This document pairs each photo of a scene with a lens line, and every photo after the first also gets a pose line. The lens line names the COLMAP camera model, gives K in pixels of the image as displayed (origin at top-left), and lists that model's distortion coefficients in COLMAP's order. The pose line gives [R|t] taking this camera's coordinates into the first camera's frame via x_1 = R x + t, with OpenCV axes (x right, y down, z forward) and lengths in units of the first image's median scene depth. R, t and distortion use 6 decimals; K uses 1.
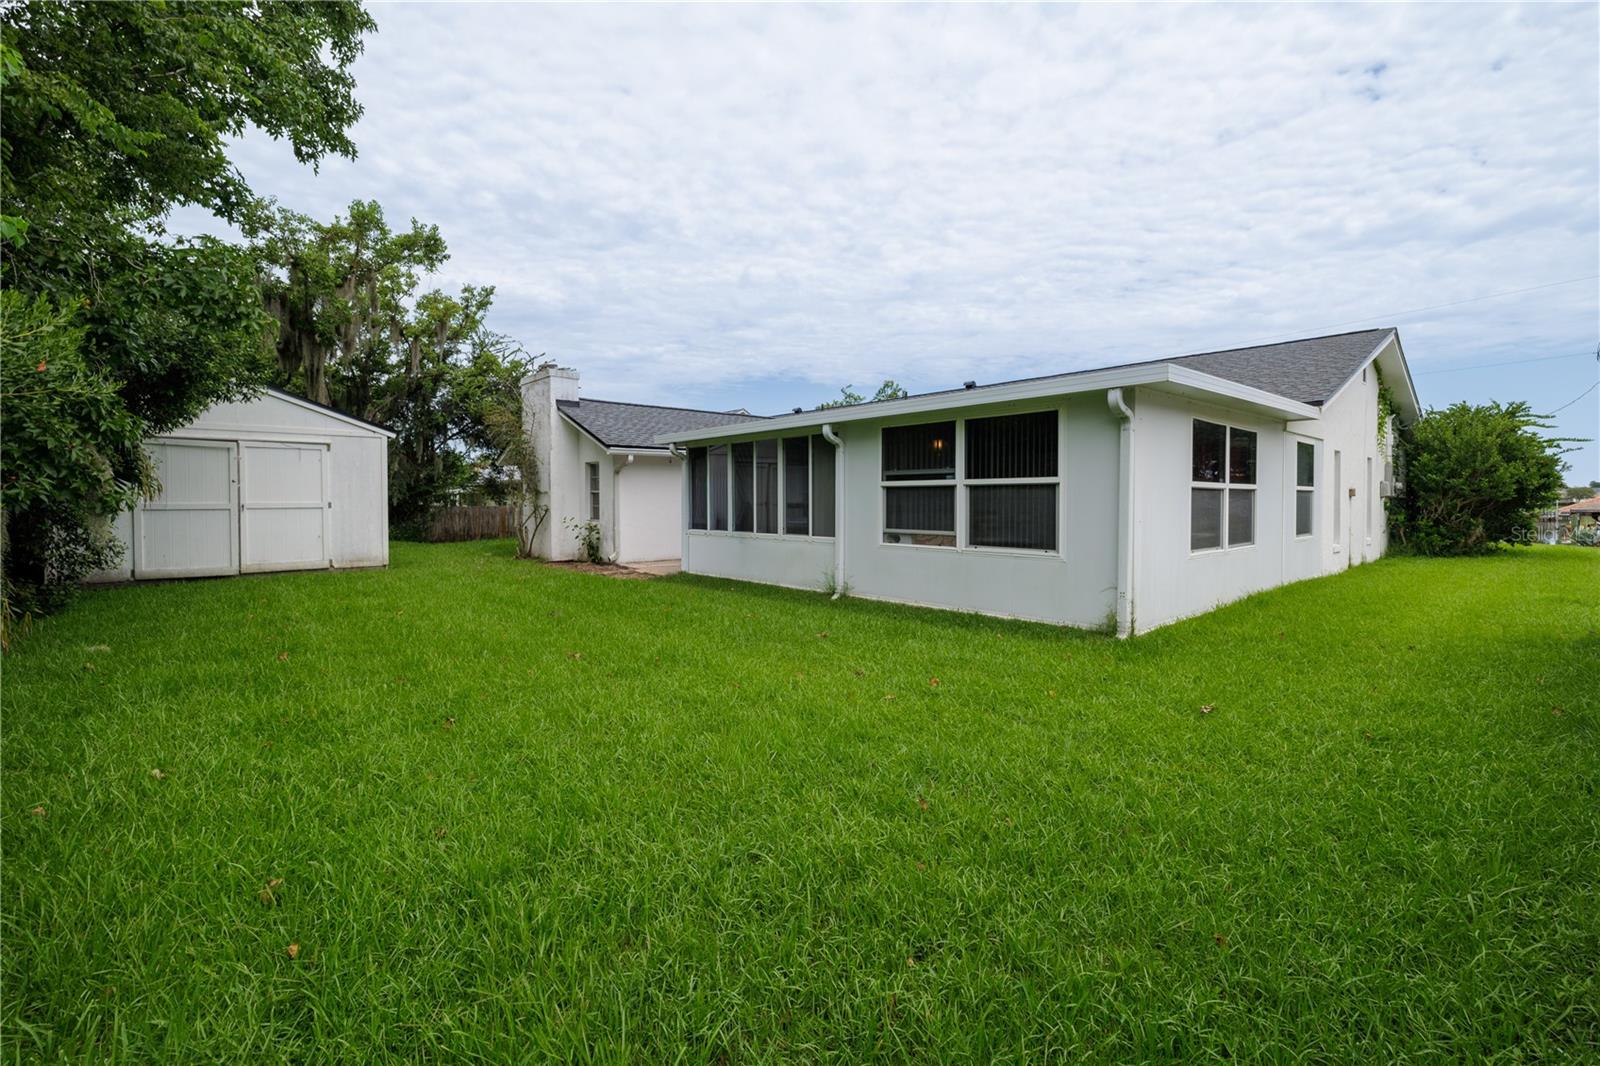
lens RADIAL K [[748.7, 0, 799.9], [0, 748.7, 524.3], [0, 0, 1]] dist [0.001890, 0.001300]
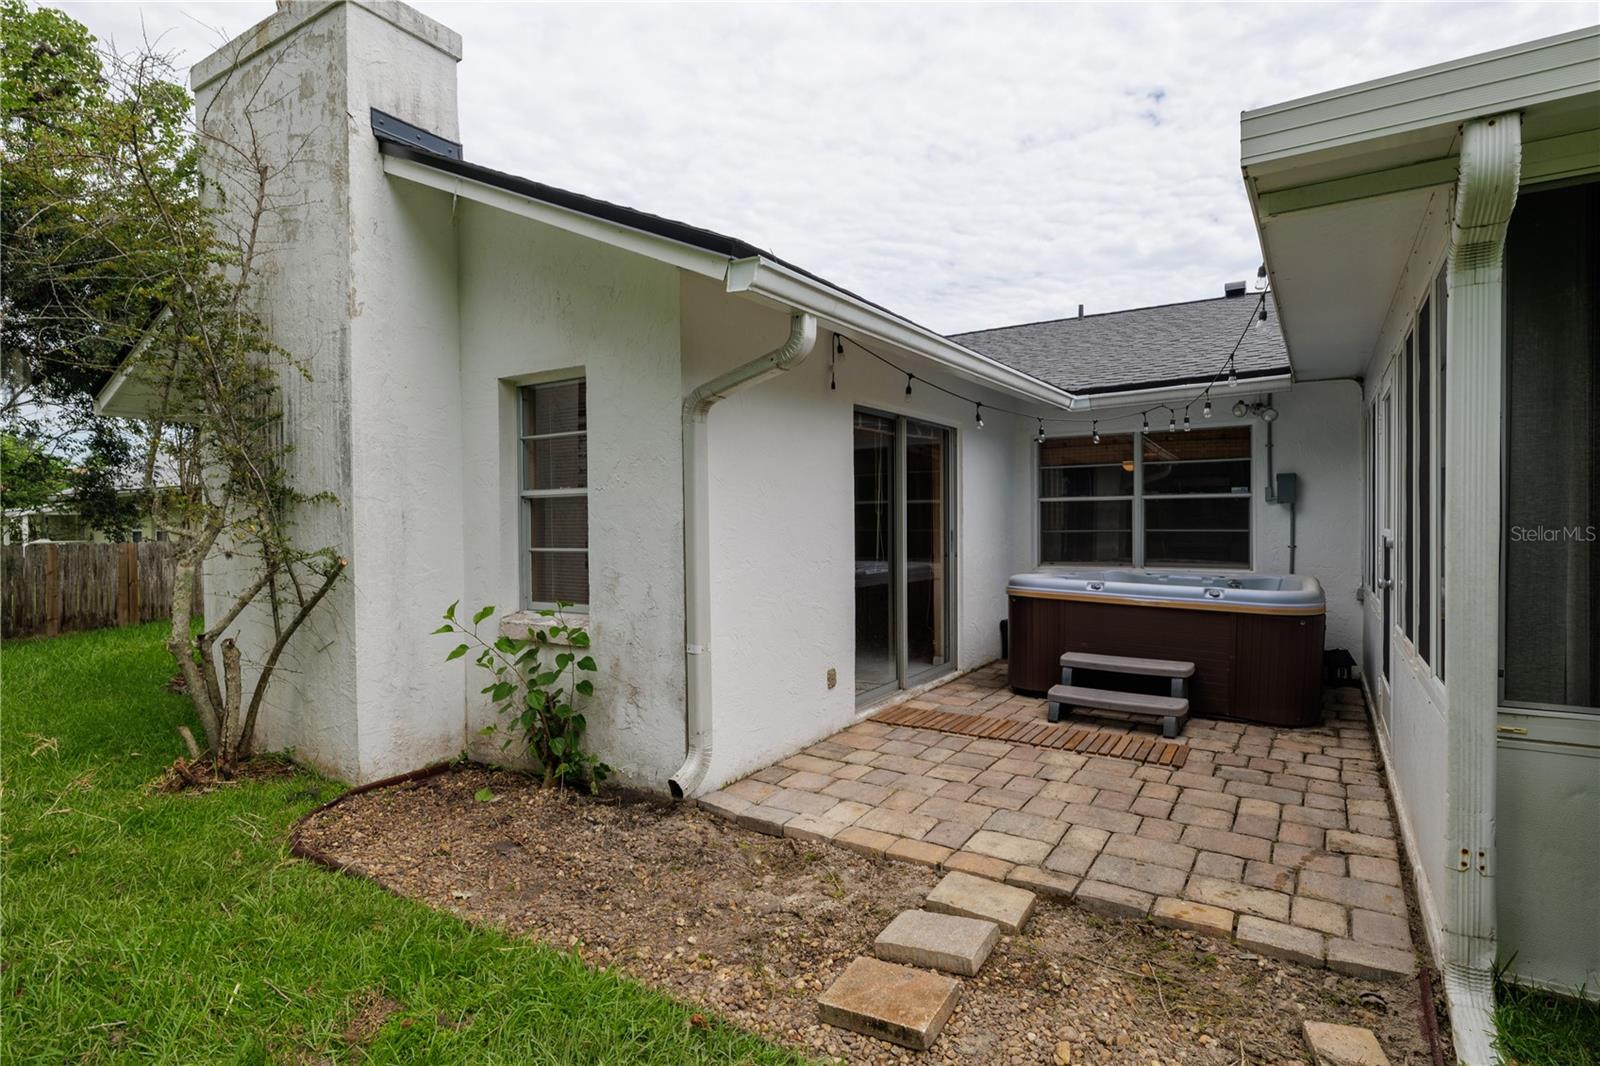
lens RADIAL K [[836.7, 0, 806.2], [0, 836.7, 534.5], [0, 0, 1]] dist [-0.008108, -0.001162]
pose [[0.955205, -0.014062, 0.295611, -0.028227], [0.019663, 0.999679, -0.015982, -0.002407], [-0.295291, 0.021079, 0.955175, 0.072840]]
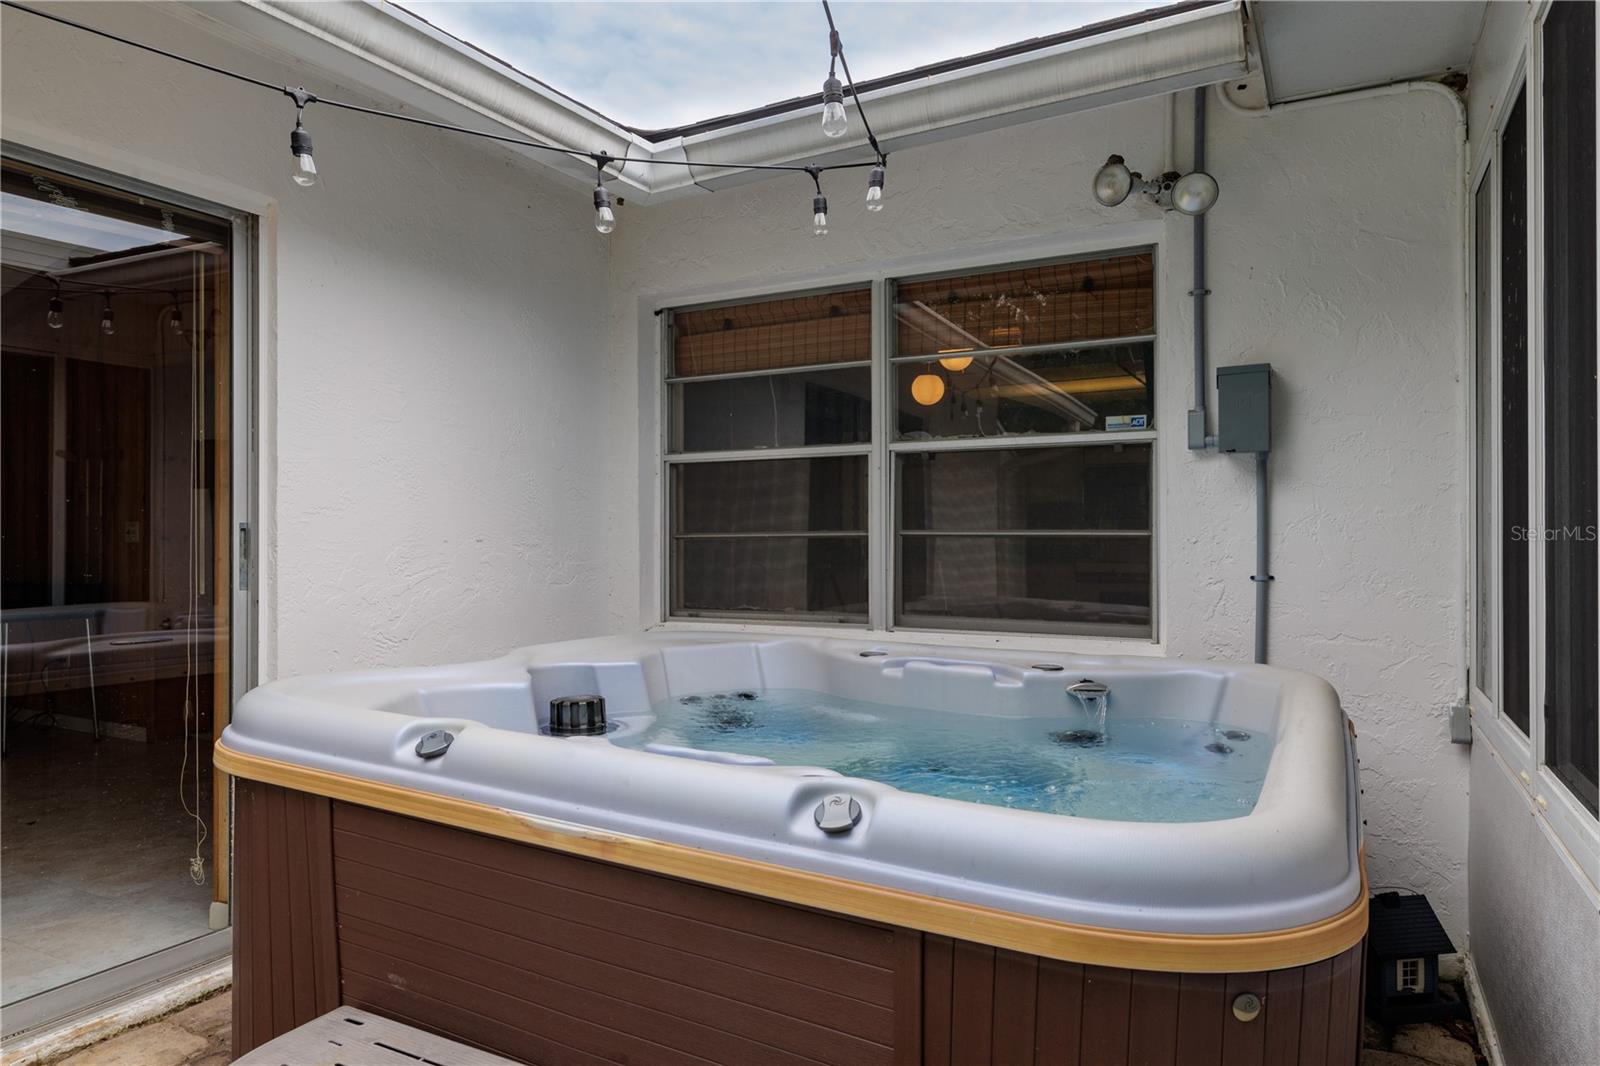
lens RADIAL K [[973.0, 0, 797.1], [0, 973.0, 533.4], [0, 0, 1]] dist [-0.001419, -0.000373]
pose [[0.943673, -0.002951, 0.330866, 0.689143], [0.014725, 0.999344, -0.033084, 0.000095], [-0.330552, 0.036093, 0.943097, 0.696157]]
